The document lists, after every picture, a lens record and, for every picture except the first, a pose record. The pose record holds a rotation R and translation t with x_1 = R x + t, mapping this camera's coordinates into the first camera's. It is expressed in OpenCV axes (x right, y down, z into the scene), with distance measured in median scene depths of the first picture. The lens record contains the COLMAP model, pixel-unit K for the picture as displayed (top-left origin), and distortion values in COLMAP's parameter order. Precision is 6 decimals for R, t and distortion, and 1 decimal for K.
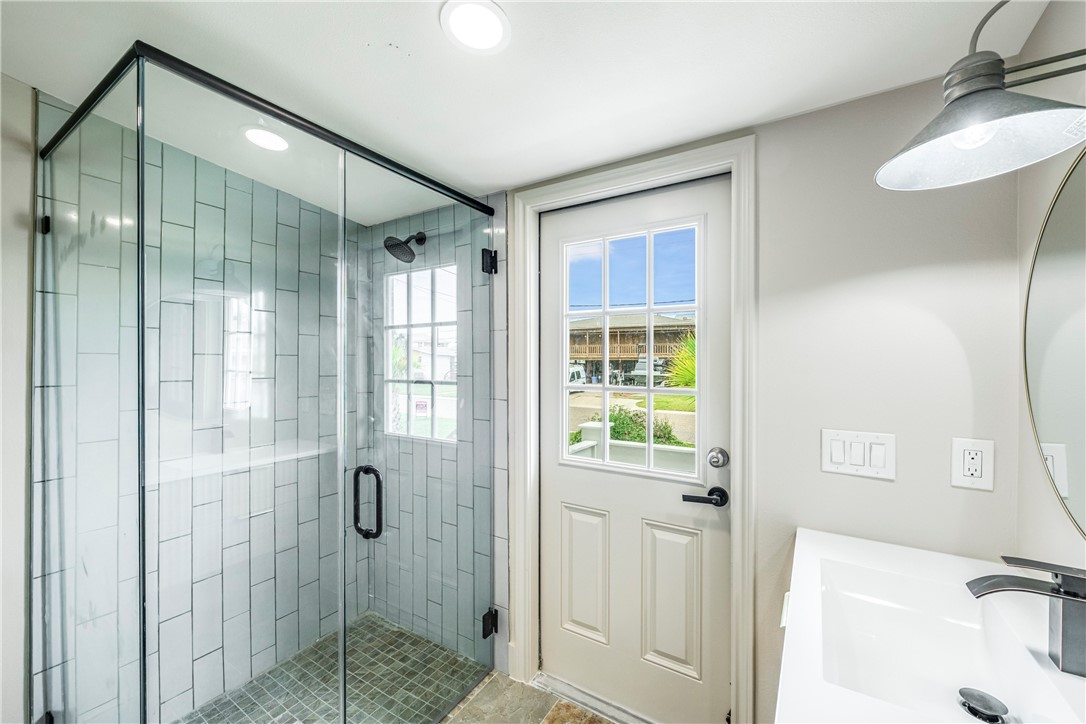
lens RADIAL K [[432.9, 0, 547.2], [0, 432.9, 361.0], [0, 0, 1]] dist [-0.000897, 0.000012]
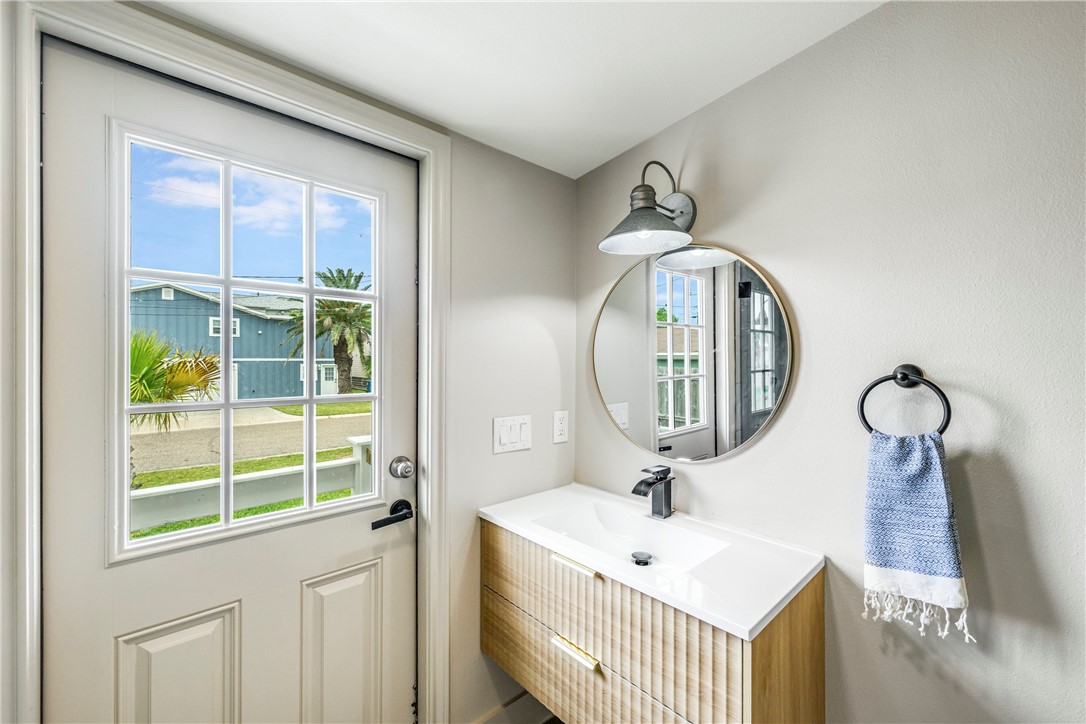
lens RADIAL K [[432.9, 0, 547.9], [0, 432.9, 363.6], [0, 0, 1]] dist [-0.000897, 0.000012]
pose [[0.258507, 0.004934, 0.965997, -0.404868], [0.004926, 0.999967, -0.006426, 0.011627], [-0.965997, 0.006420, 0.258474, 0.462817]]
